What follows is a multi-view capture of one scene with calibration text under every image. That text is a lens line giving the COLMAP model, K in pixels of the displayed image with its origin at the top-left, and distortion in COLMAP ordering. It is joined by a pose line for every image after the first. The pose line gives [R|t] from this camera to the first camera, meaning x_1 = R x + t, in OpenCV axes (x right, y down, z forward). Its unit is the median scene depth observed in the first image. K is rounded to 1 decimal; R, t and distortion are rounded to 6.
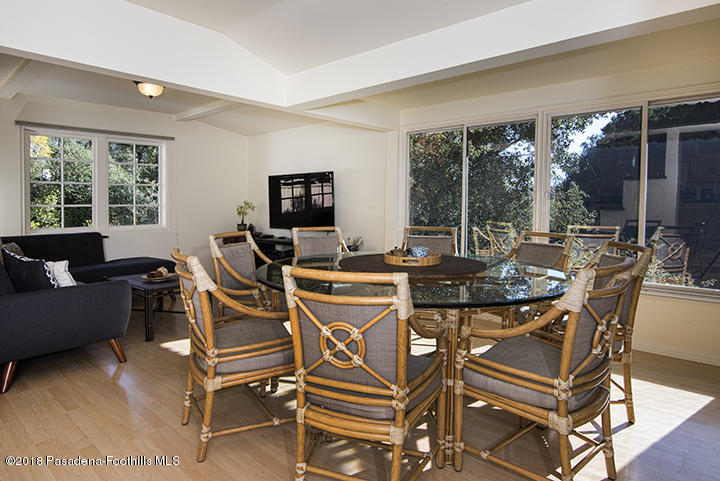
lens RADIAL K [[491.0, 0, 360.0], [0, 491.0, 240.5], [0, 0, 1]] dist [-0.009488, -0.006766]
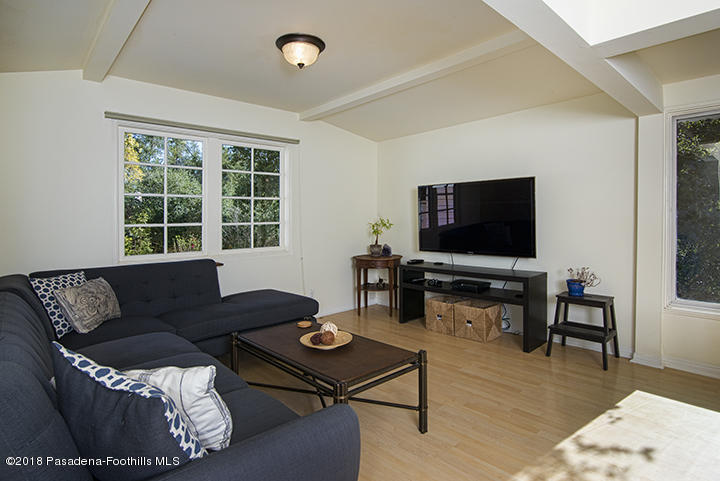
lens RADIAL K [[374.0, 0, 360.0], [0, 374.0, 240.5], [0, 0, 1]] dist [-0.000617, 0.000211]
pose [[0.999534, -0.003779, -0.030281, -0.269327], [0.003236, 0.999833, -0.017962, -0.032867], [0.030344, 0.017856, 0.999380, 0.396989]]
